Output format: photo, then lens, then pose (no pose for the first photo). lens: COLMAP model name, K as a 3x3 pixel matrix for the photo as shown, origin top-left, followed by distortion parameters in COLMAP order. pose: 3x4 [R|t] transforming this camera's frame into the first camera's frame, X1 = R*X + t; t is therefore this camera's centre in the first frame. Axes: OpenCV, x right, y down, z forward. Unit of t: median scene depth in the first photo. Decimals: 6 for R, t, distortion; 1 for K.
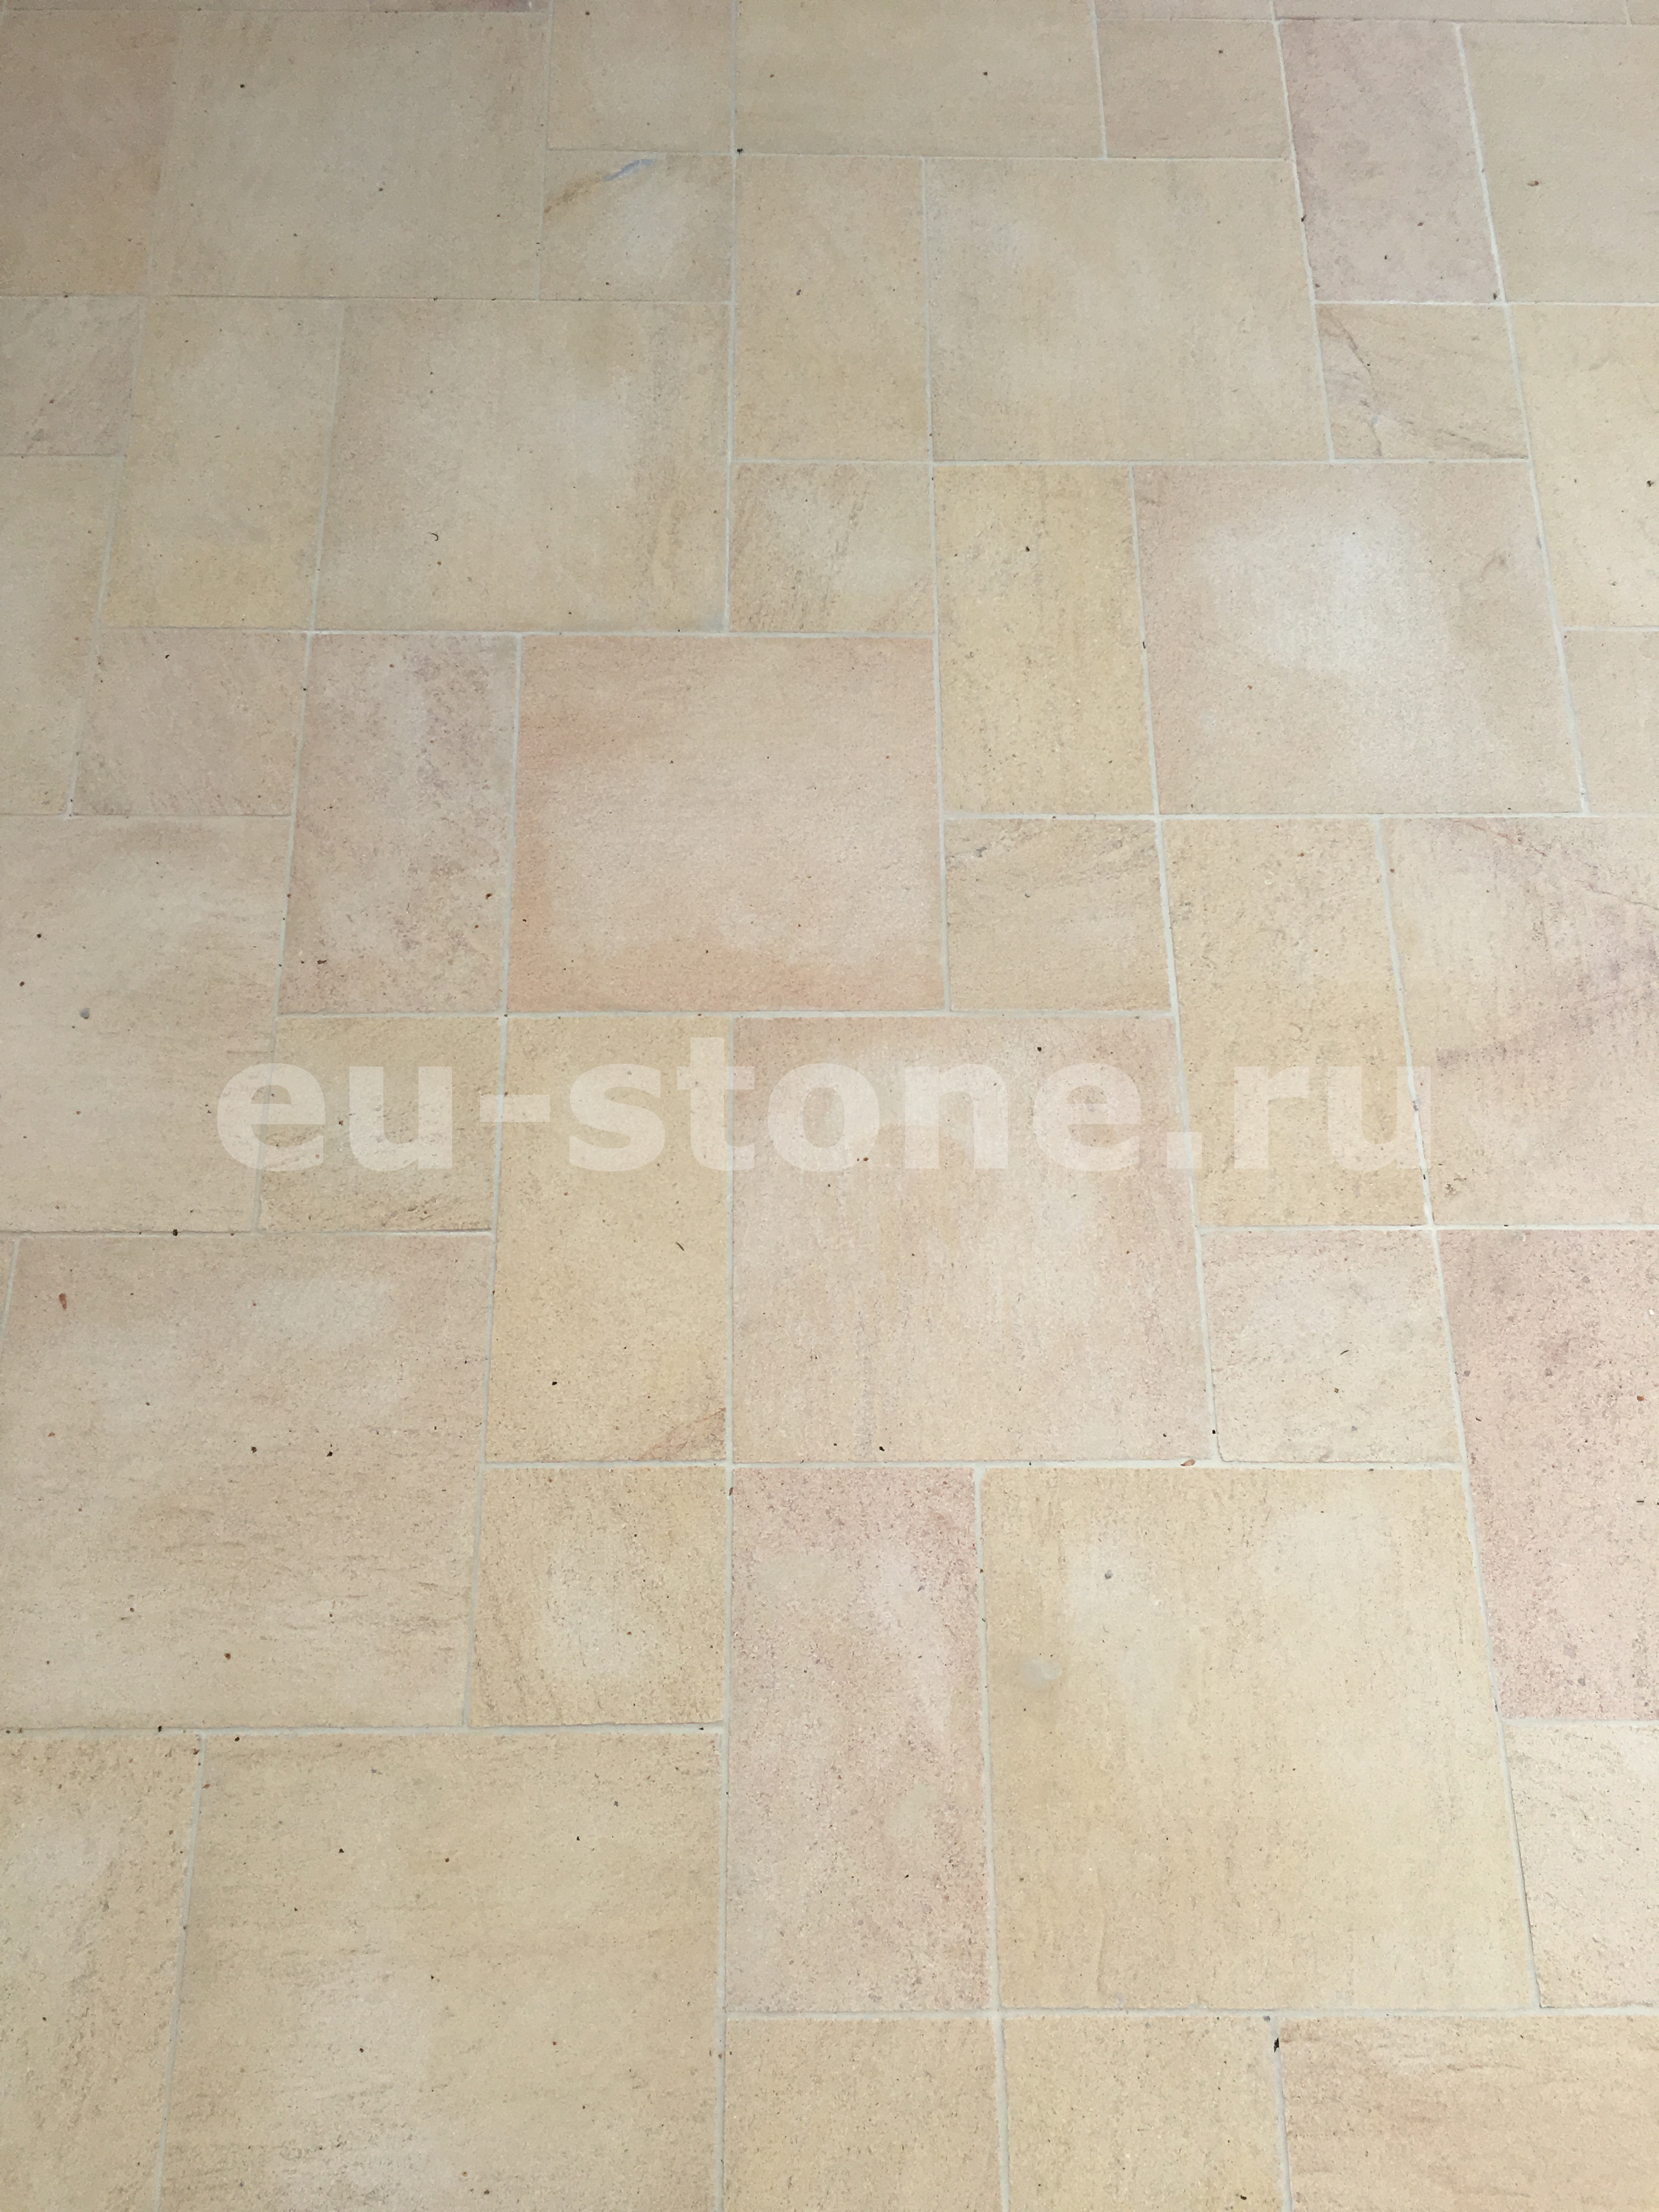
lens RADIAL K [[1863.5, 0, 818.2], [0, 1863.5, 1101.8], [0, 0, 1]] dist [0.079048, -0.091793]
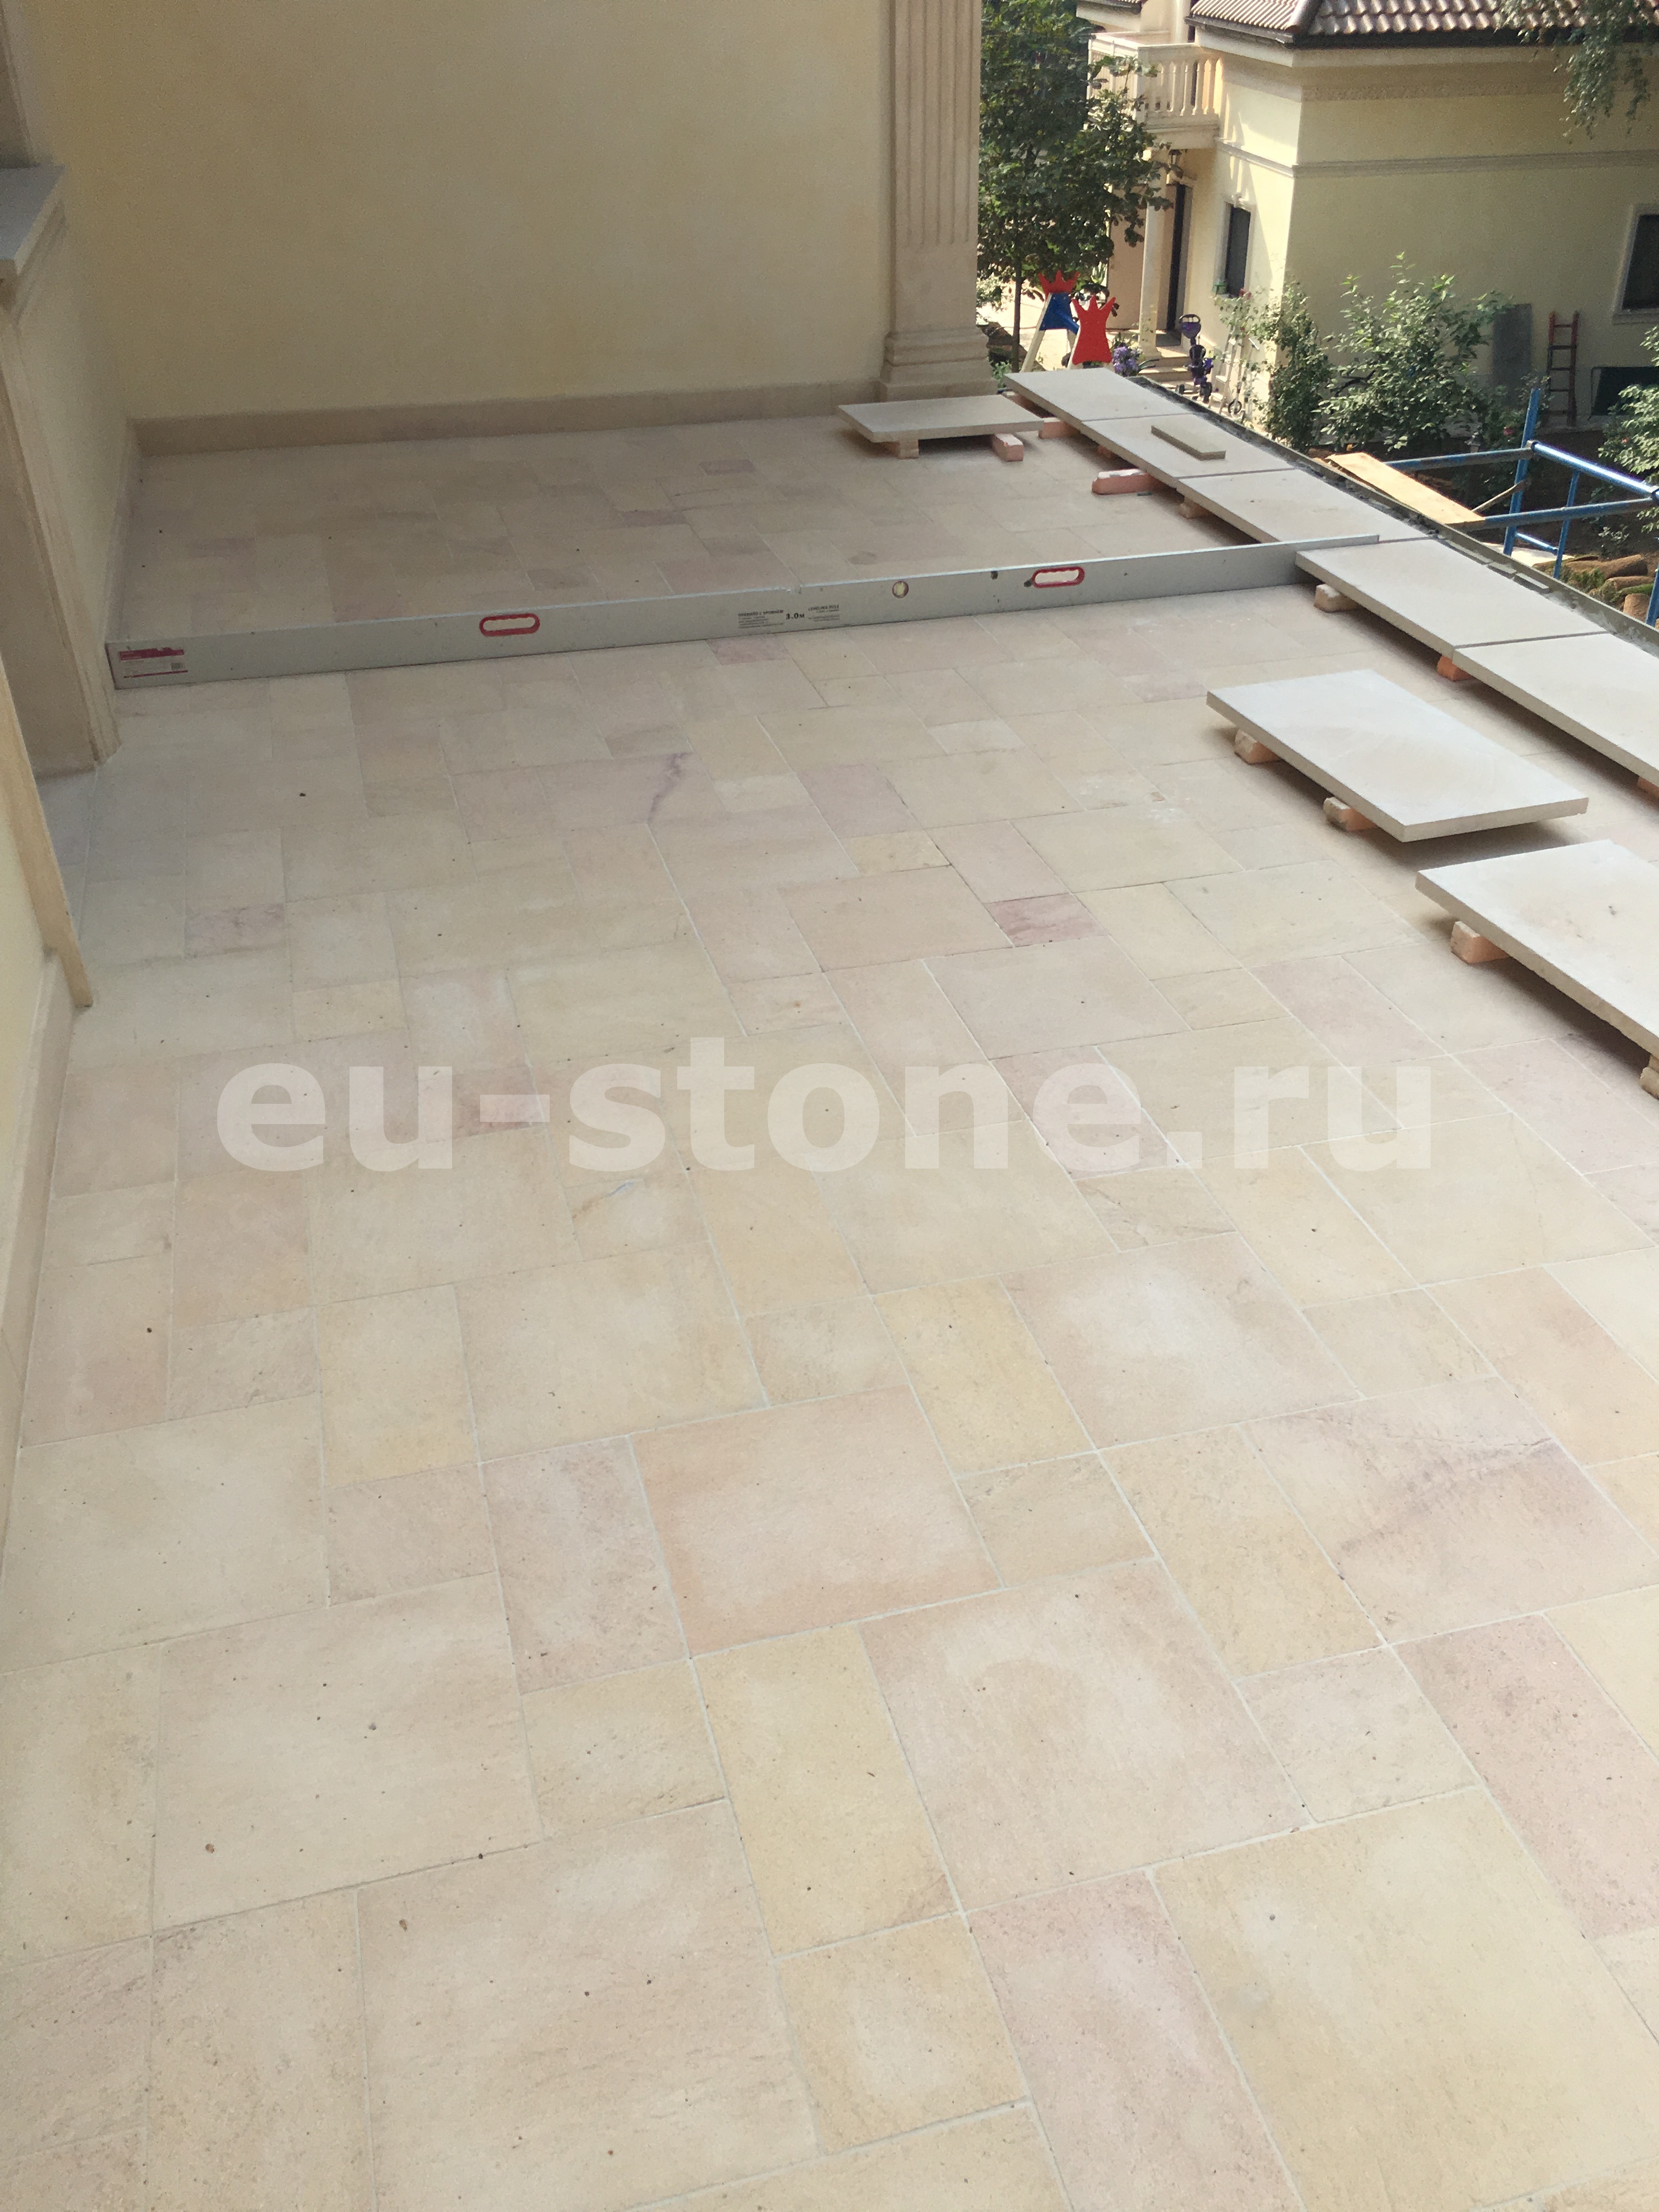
lens RADIAL K [[1863.5, 0, 827.1], [0, 1863.5, 1098.3], [0, 0, 1]] dist [0.079048, -0.091793]
pose [[0.967152, -0.150760, 0.204667, -0.288609], [0.243501, 0.780577, -0.575679, 0.437925], [-0.072969, 0.606606, 0.791647, -0.307271]]
